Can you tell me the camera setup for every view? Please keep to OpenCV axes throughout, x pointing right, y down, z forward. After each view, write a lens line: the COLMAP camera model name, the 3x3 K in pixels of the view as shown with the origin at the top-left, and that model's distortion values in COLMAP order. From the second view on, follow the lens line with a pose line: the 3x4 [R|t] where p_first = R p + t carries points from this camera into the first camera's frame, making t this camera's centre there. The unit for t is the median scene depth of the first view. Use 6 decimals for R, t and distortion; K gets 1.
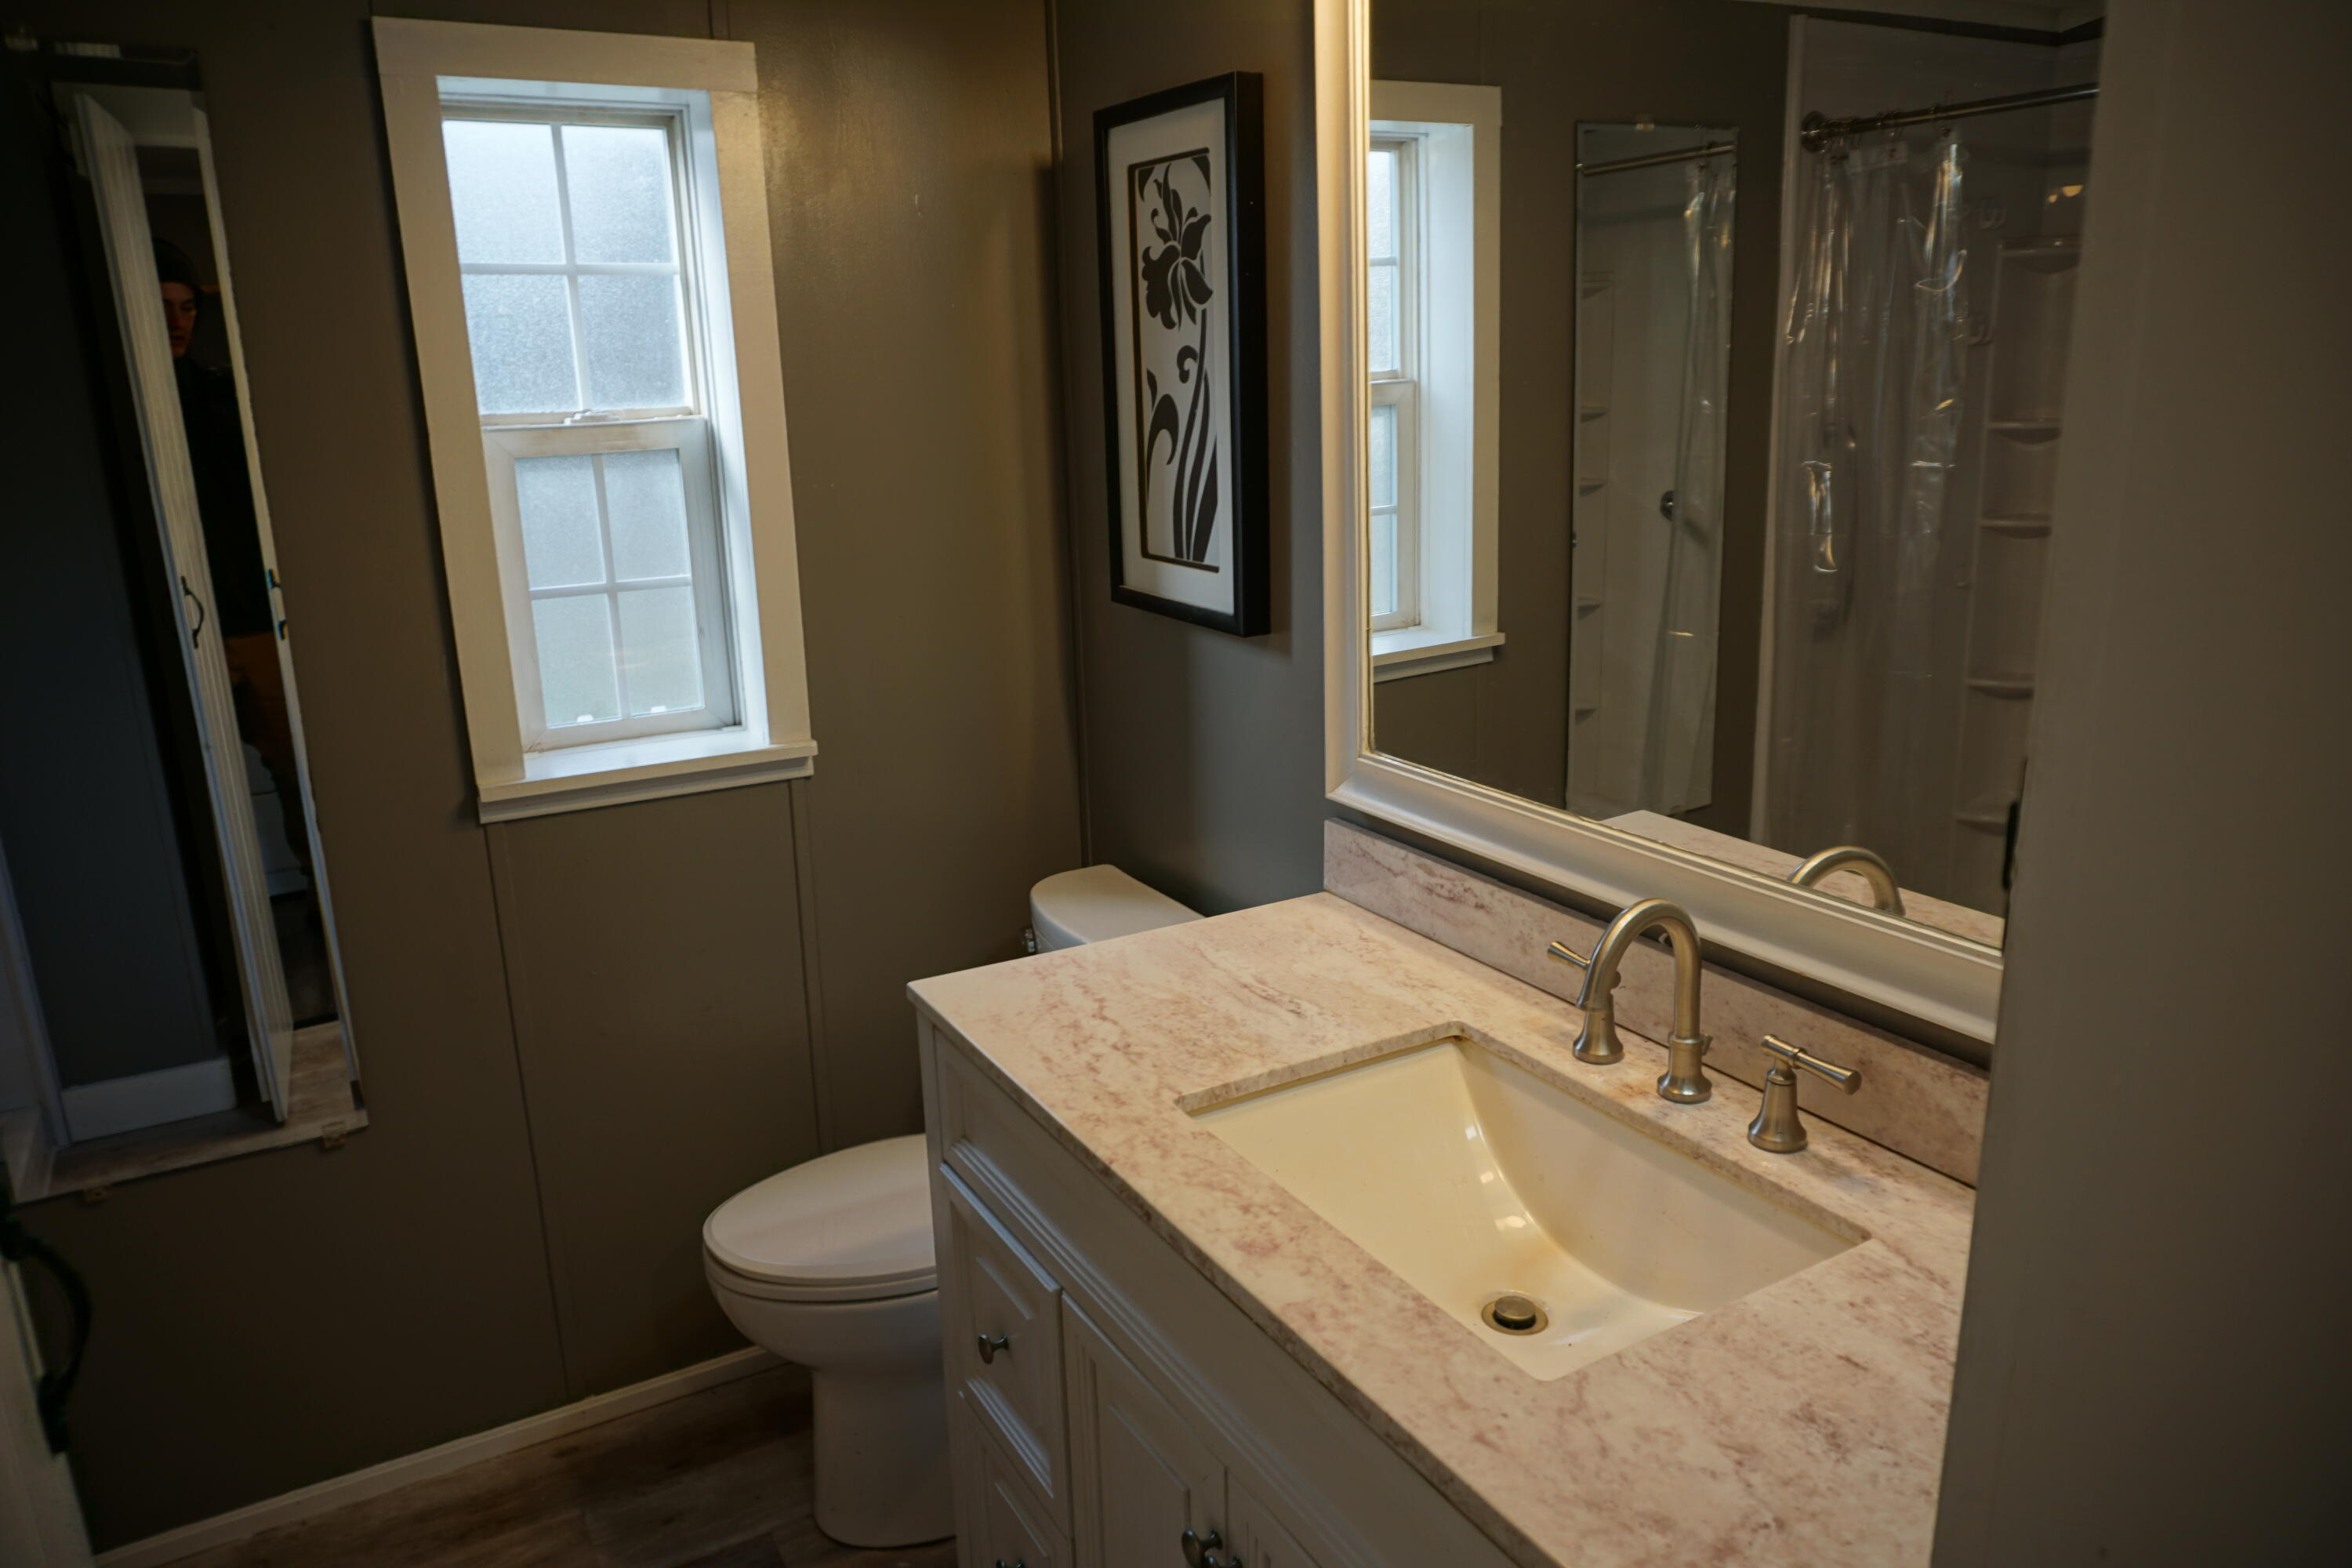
lens RADIAL K [[1578.1, 0, 1179.9], [0, 1578.1, 777.8], [0, 0, 1]] dist [-0.049766, 0.034094]
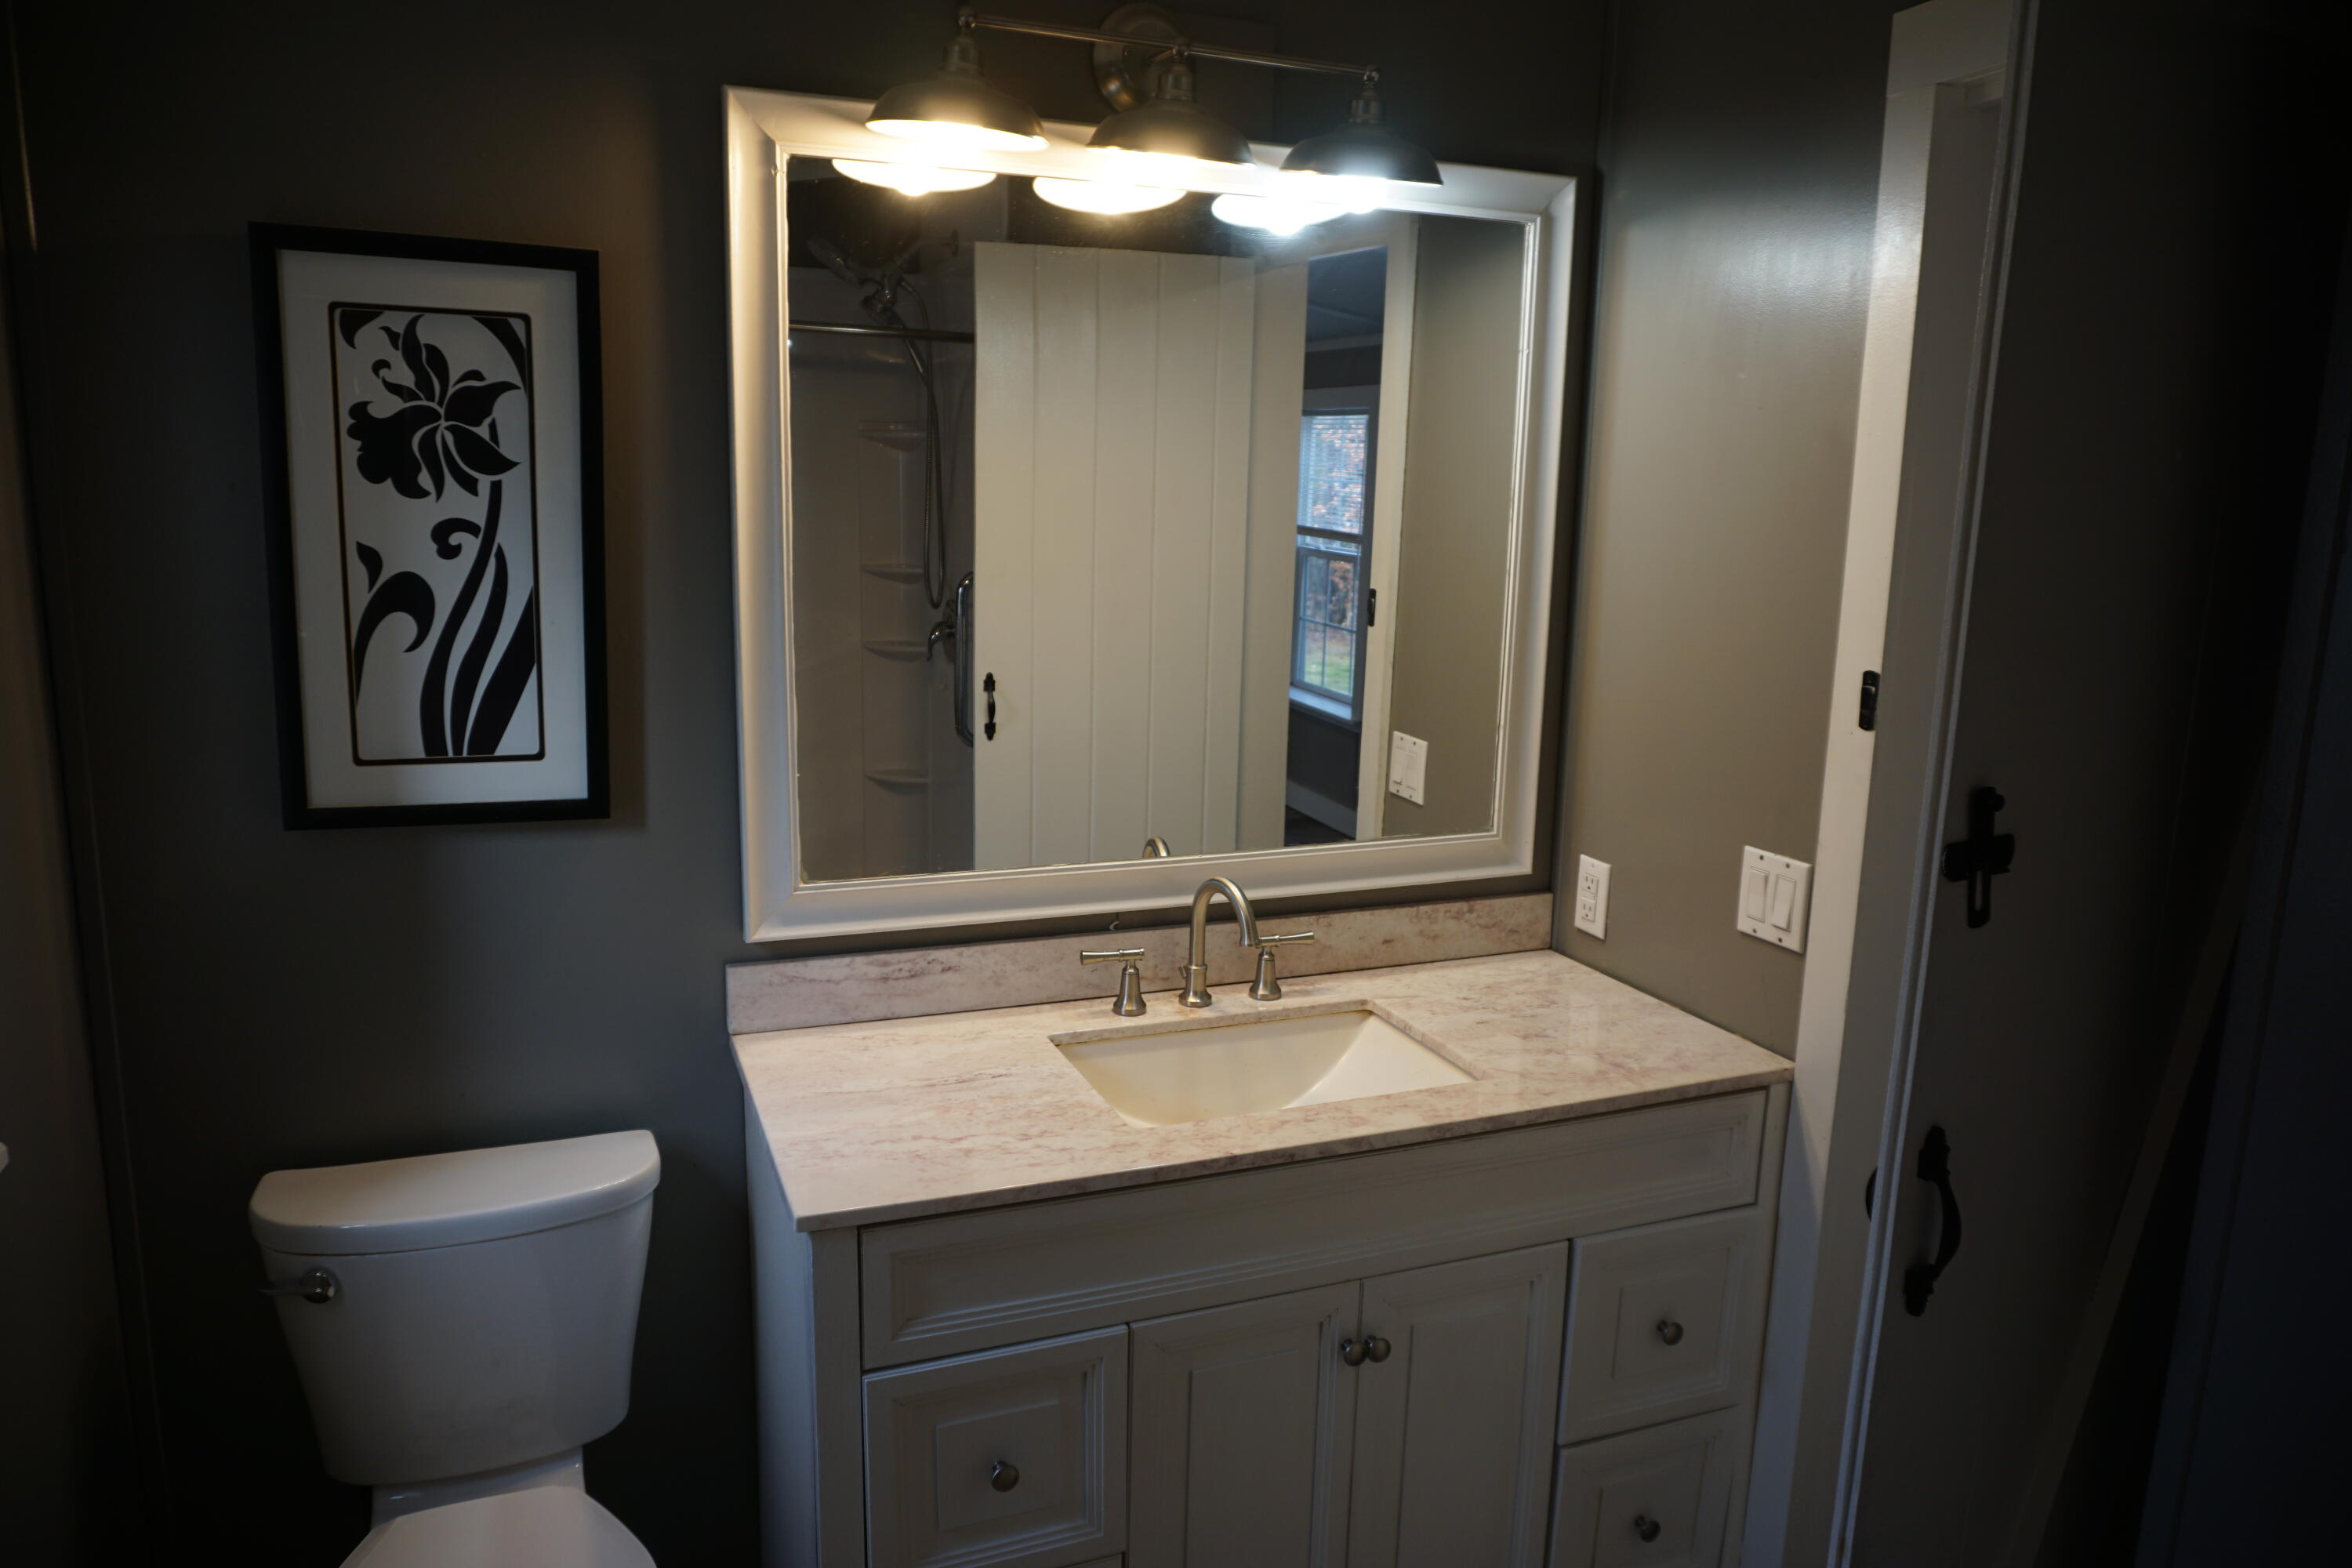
lens RADIAL K [[1578.1, 0, 1179.9], [0, 1578.1, 777.8], [0, 0, 1]] dist [-0.049766, 0.034094]
pose [[0.132469, -0.150984, 0.979620, -0.860509], [0.221272, 0.967893, 0.119255, -0.151891], [-0.966173, 0.200965, 0.161624, 0.505054]]
